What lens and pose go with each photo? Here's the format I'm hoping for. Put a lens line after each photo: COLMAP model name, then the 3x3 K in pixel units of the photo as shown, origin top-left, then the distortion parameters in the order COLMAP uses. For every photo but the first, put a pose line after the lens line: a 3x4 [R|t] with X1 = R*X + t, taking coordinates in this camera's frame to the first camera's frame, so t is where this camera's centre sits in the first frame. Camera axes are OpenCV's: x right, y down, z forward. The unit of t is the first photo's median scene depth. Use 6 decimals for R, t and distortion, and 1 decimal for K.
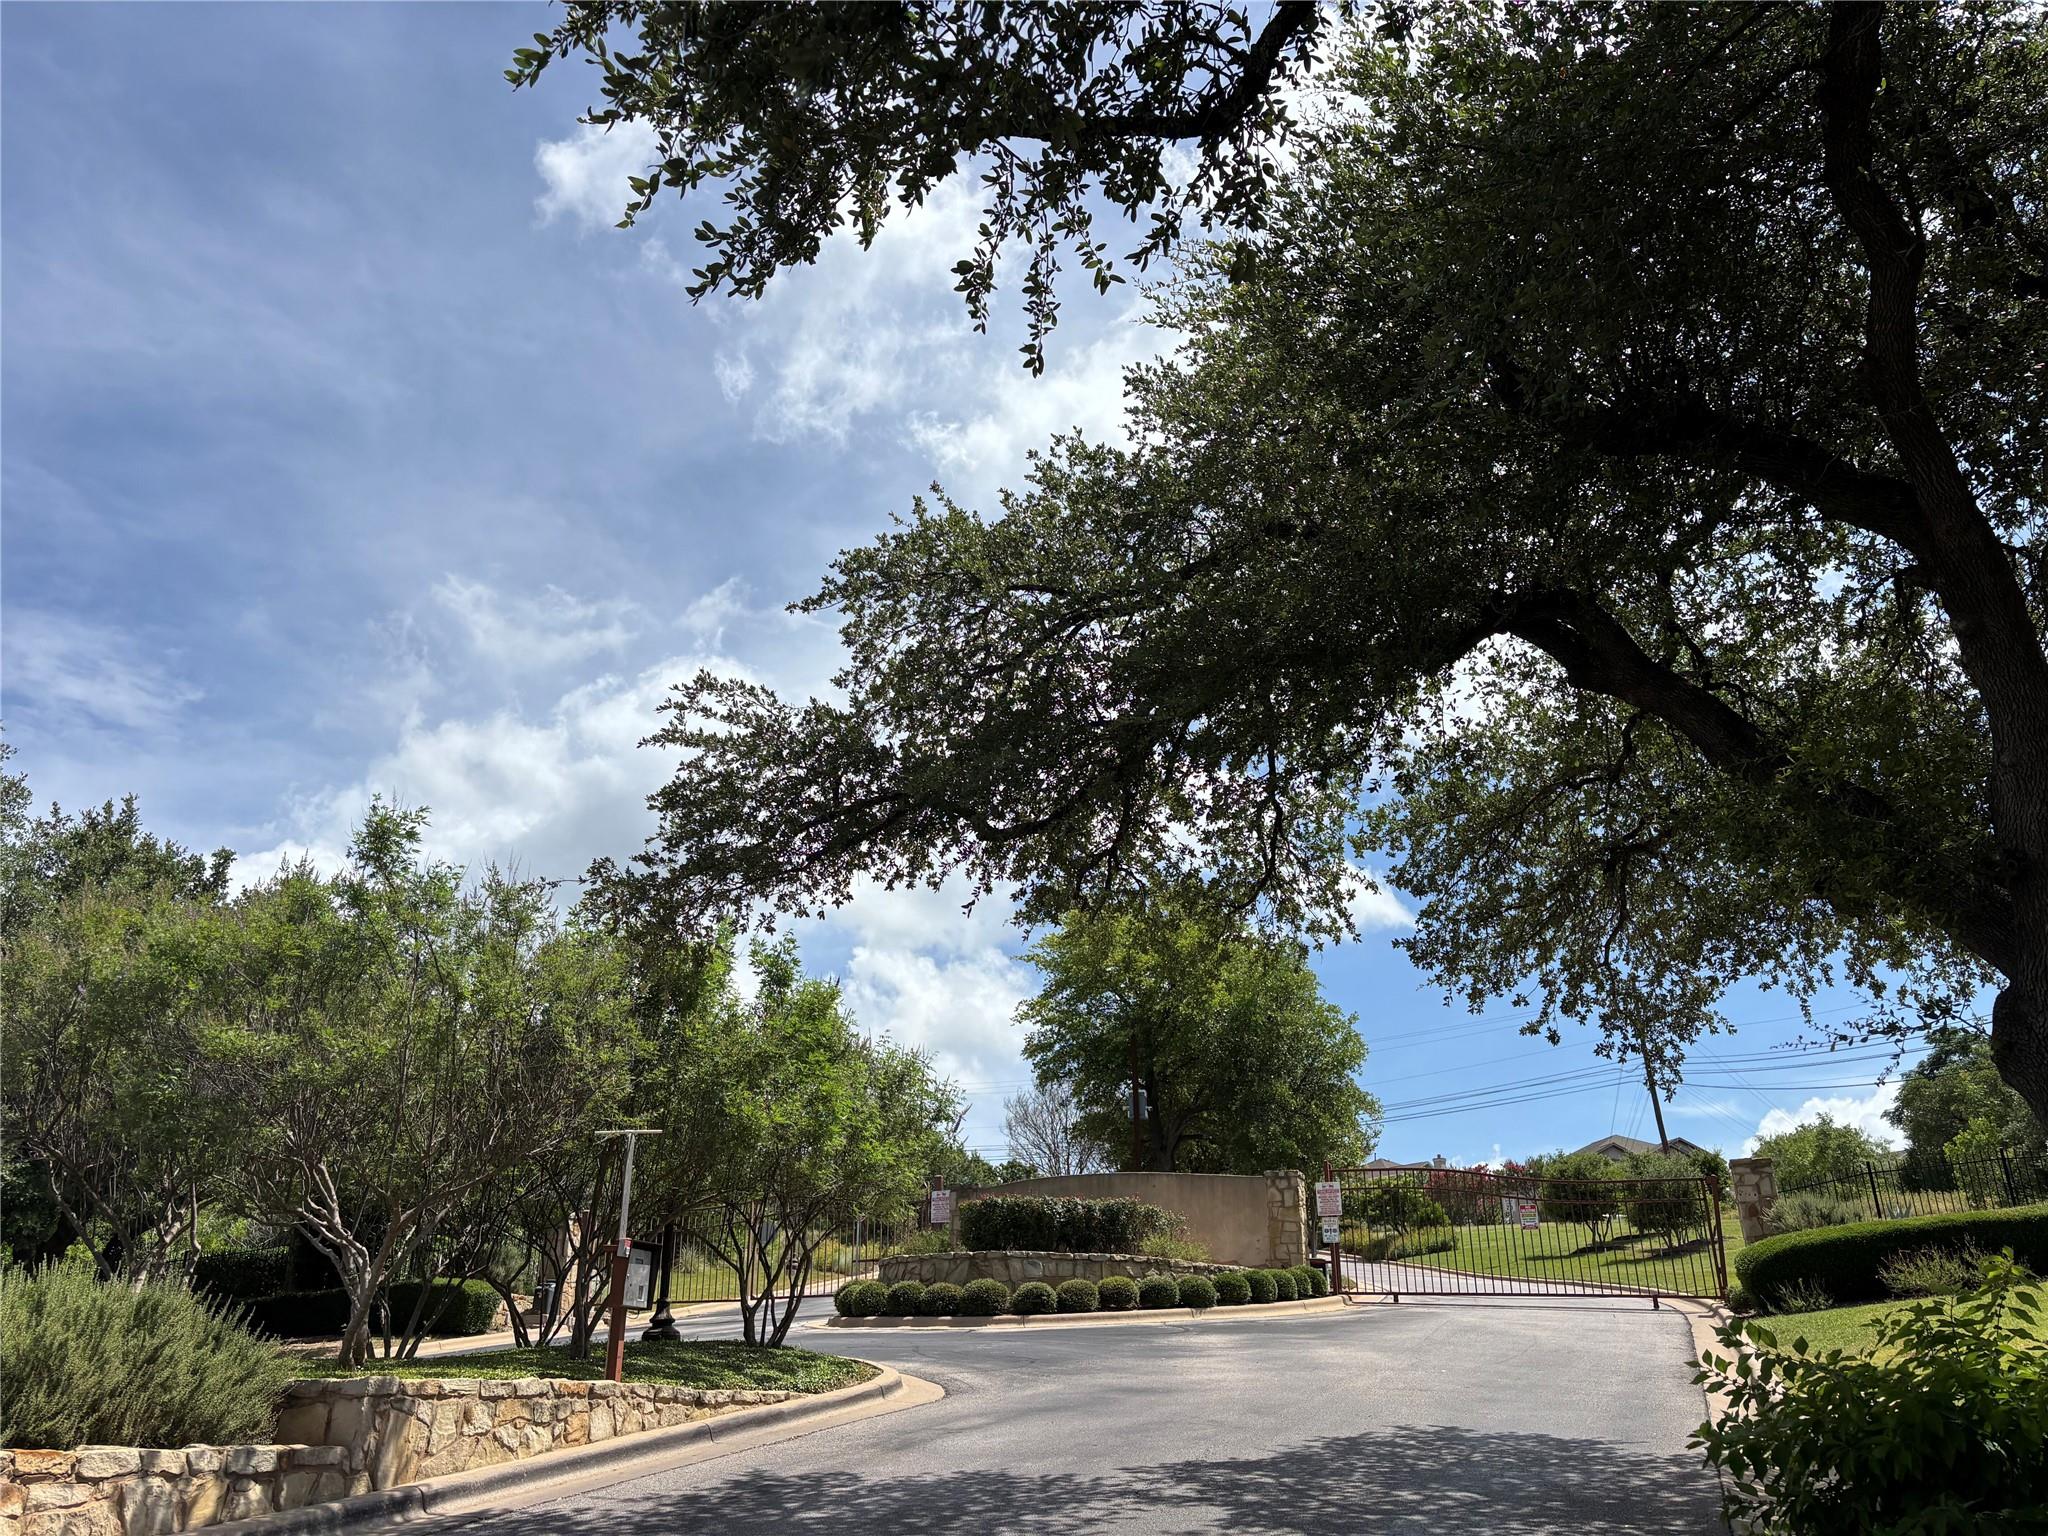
lens RADIAL K [[1544.9, 0, 1023.3], [0, 1544.9, 768.9], [0, 0, 1]] dist [-0.011898, -0.003743]
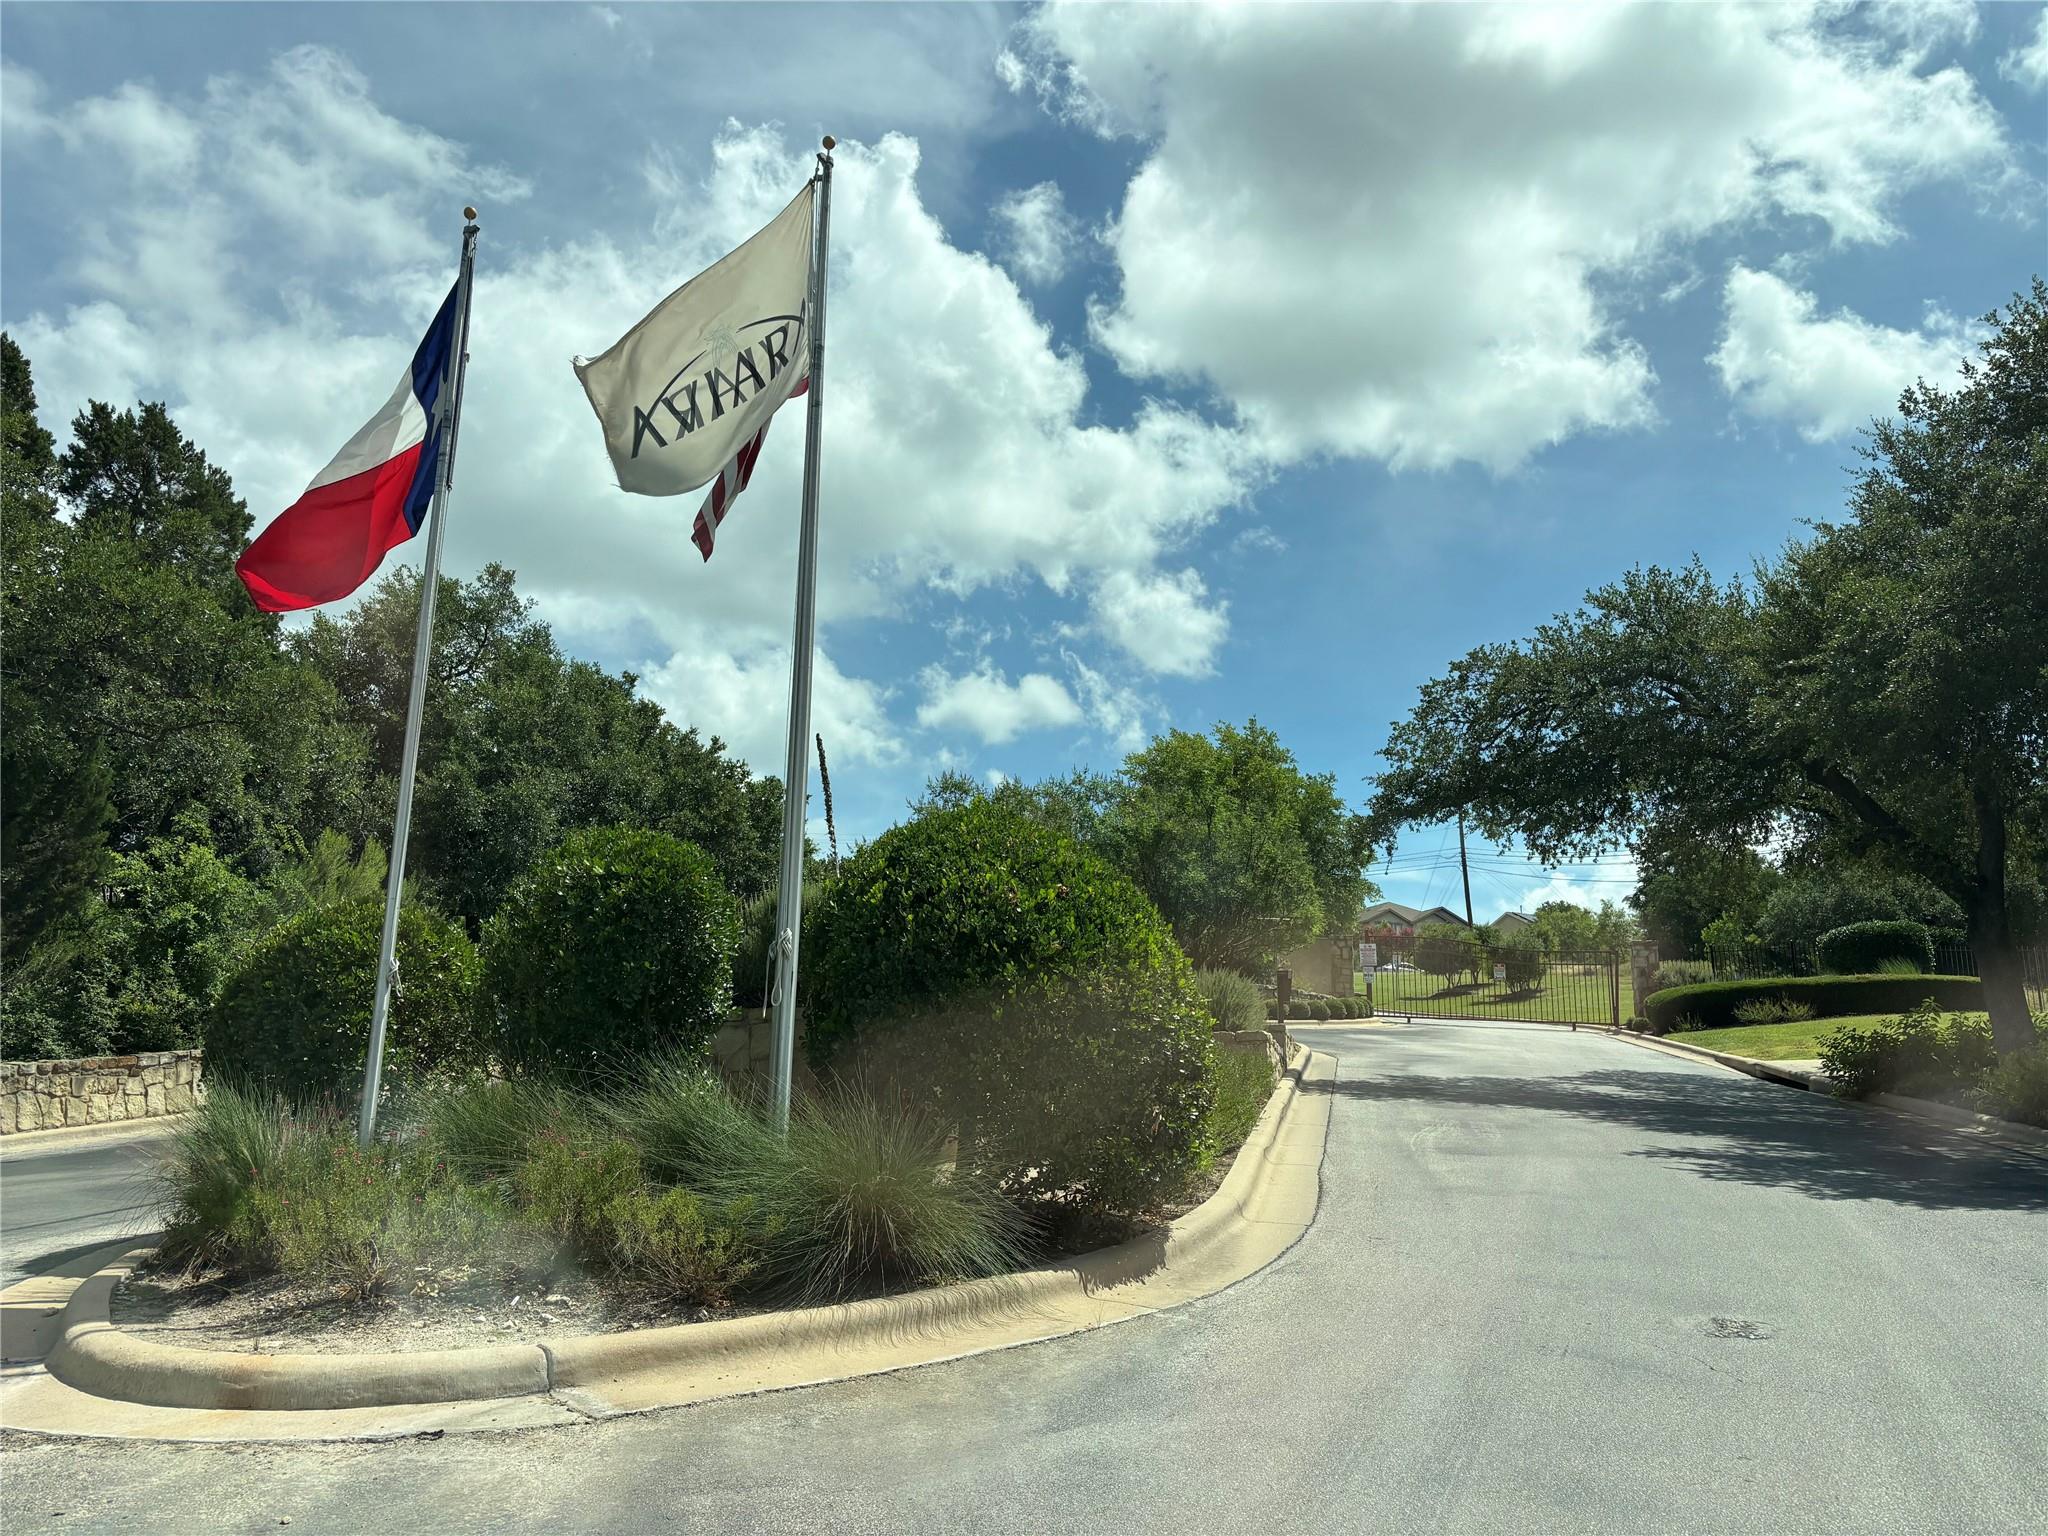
lens RADIAL K [[1544.9, 0, 1024.6], [0, 1544.9, 768.3], [0, 0, 1]] dist [-0.011898, -0.003743]
pose [[0.984039, 0.054245, 0.169485, -0.393211], [-0.081227, 0.984322, 0.156566, -0.106330], [-0.158335, -0.167834, 0.973017, -0.372245]]
